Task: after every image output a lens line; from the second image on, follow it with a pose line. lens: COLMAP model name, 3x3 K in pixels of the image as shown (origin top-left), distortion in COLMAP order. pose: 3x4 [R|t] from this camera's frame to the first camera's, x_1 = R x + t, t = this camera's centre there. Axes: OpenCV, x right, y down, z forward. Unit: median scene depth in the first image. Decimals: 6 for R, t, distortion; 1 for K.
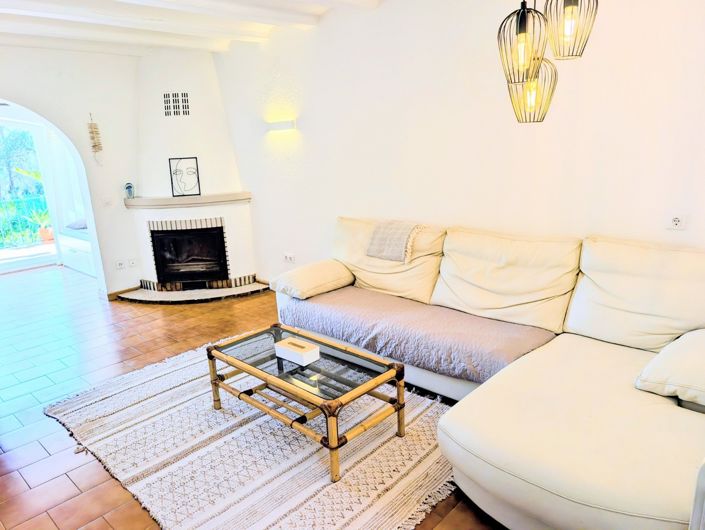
lens RADIAL K [[500.8, 0, 352.5], [0, 500.8, 265.0], [0, 0, 1]] dist [0.005958, 0.001773]
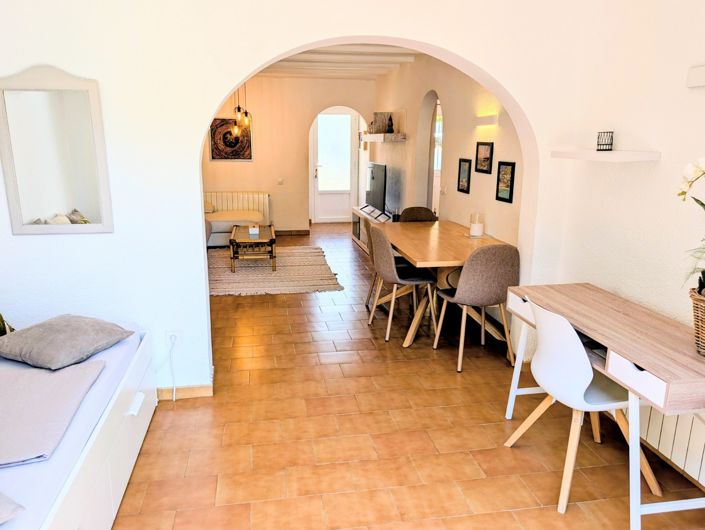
lens RADIAL K [[536.8, 0, 351.1], [0, 536.8, 270.9], [0, 0, 1]] dist [0.001874, -0.000934]
pose [[-0.797197, -0.105584, 0.594415, -1.167460], [0.178907, 0.899046, 0.399635, -0.331176], [-0.576602, 0.424933, -0.697827, 1.522776]]
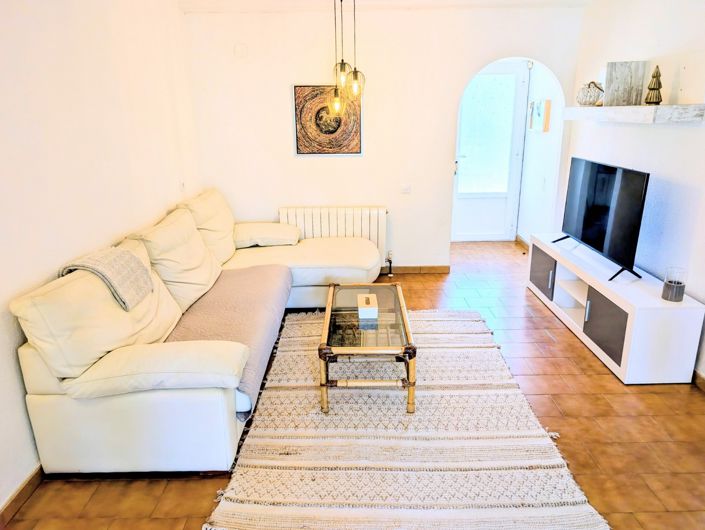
lens RADIAL K [[500.8, 0, 352.5], [0, 500.8, 265.0], [0, 0, 1]] dist [0.005958, 0.001773]
pose [[-0.678339, -0.167937, 0.715299, -0.544930], [0.227332, 0.877789, 0.421672, -0.240467], [-0.698696, 0.448646, -0.557261, 0.980487]]
